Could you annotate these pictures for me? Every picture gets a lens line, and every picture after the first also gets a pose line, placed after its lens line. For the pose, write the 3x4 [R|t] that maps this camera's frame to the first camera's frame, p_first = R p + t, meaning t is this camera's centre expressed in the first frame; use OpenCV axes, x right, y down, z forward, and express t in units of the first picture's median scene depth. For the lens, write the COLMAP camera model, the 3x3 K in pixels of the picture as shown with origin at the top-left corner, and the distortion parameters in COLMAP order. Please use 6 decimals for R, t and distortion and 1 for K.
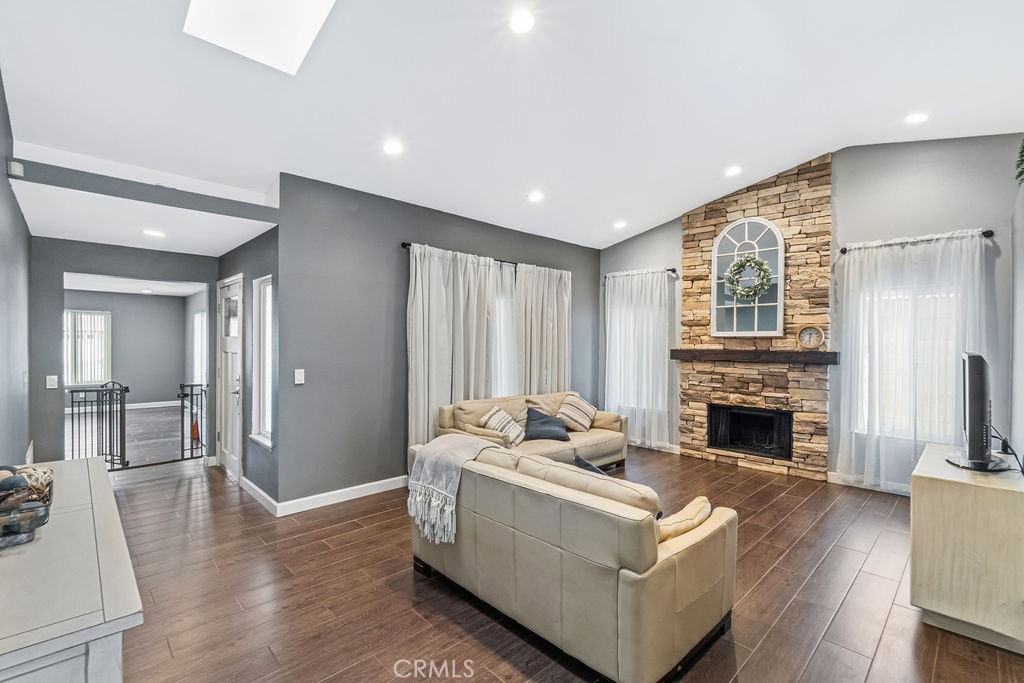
lens RADIAL K [[455.6, 0, 510.2], [0, 455.6, 349.4], [0, 0, 1]] dist [-0.002145, -0.000205]
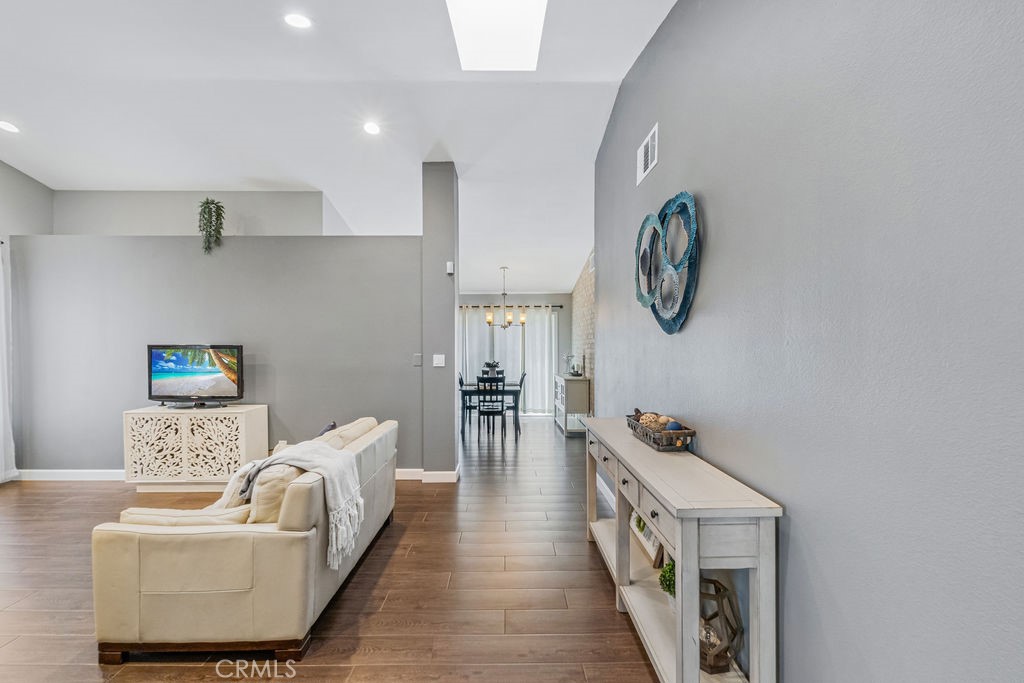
lens RADIAL K [[447.0, 0, 511.9], [0, 447.0, 349.3], [0, 0, 1]] dist [-0.003198, 0.000018]
pose [[-0.728438, -0.011660, 0.685012, -0.510313], [0.003850, 0.999770, 0.021112, -0.003446], [-0.685101, 0.018016, -0.728225, 0.711811]]
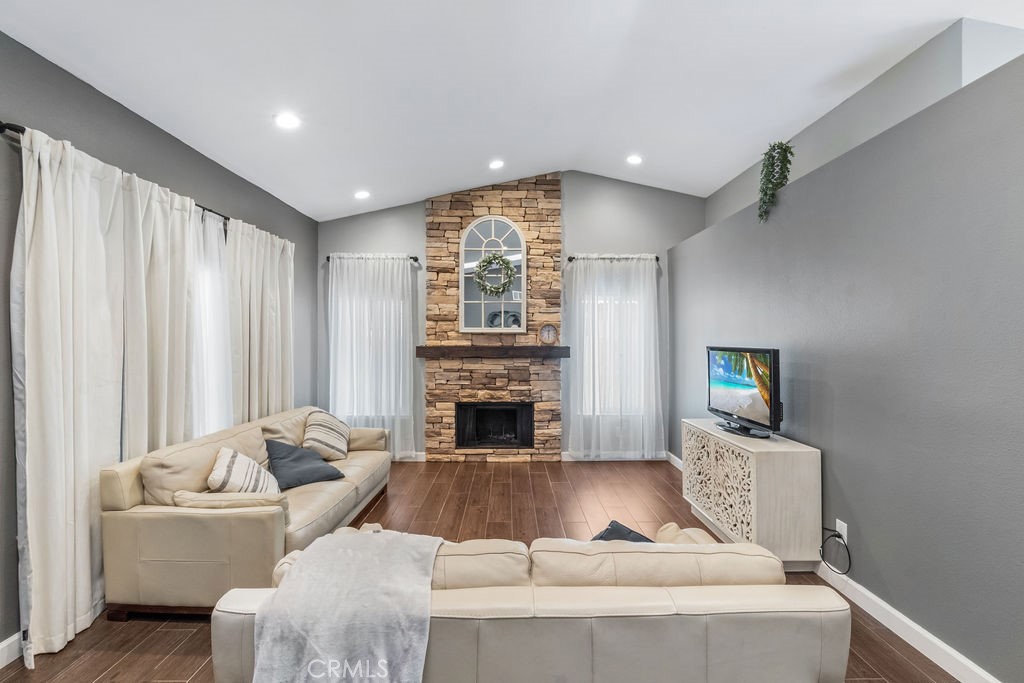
lens RADIAL K [[447.1, 0, 509.2], [0, 447.1, 340.9], [0, 0, 1]] dist [-0.000688, -0.000374]
pose [[0.692436, -0.010296, 0.721406, -0.179585], [0.014163, 0.999899, 0.000677, -0.010499], [-0.721340, 0.009749, 0.692512, 0.296650]]
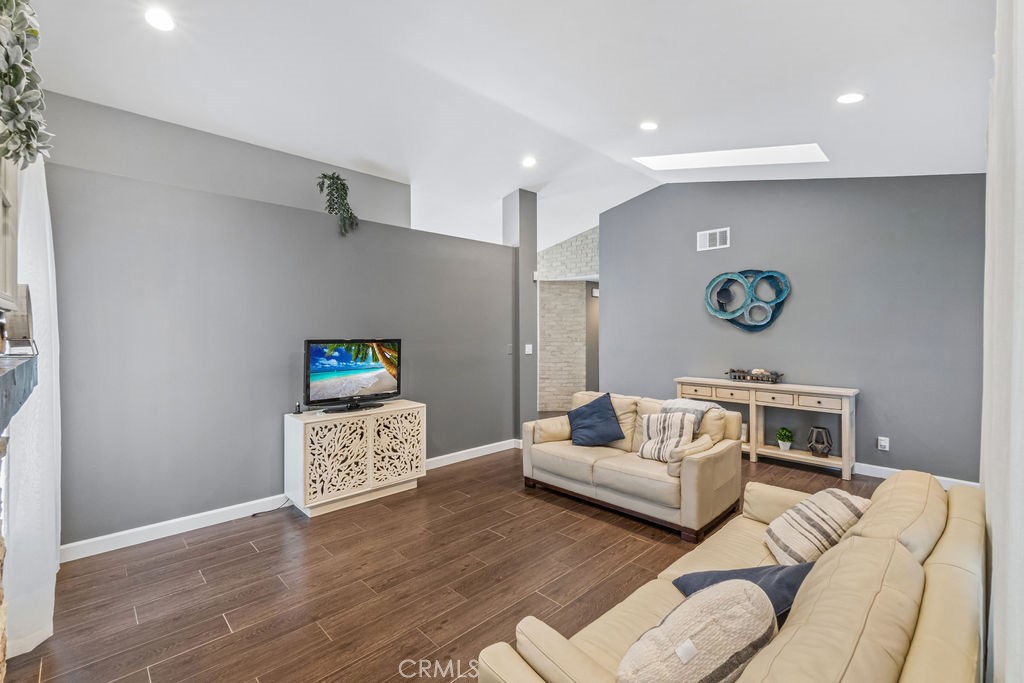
lens RADIAL K [[446.0, 0, 509.1], [0, 446.0, 331.1], [0, 0, 1]] dist [-0.000265, -0.000159]
pose [[-0.999938, -0.008172, -0.007527, 0.257806], [-0.008264, 0.999890, 0.012279, -0.021032], [0.007426, 0.012340, -0.999896, 1.271352]]
